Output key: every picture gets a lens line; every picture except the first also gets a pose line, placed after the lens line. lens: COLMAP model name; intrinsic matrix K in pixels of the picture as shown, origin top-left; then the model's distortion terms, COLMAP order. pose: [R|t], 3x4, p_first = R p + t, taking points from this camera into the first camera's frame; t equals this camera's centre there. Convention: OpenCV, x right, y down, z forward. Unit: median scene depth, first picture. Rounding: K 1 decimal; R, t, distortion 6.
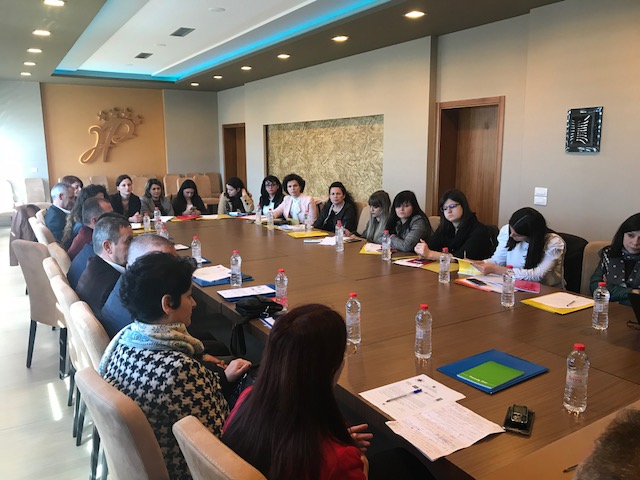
lens RADIAL K [[523.3, 0, 316.9], [0, 523.3, 239.5], [0, 0, 1]] dist [0.007663, 0.004420]
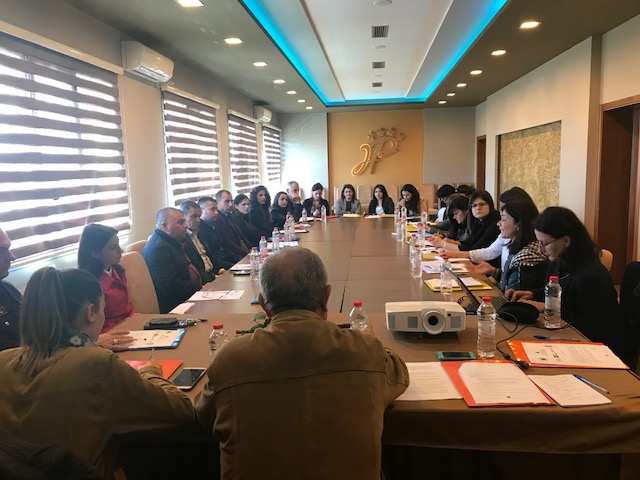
lens RADIAL K [[523.3, 0, 319.3], [0, 523.3, 241.0], [0, 0, 1]] dist [0.007663, 0.004420]
pose [[0.811228, 0.060545, -0.581587, 0.343861], [-0.073683, 0.997281, 0.001043, 0.020853], [0.580069, 0.042007, 0.813483, -0.054392]]
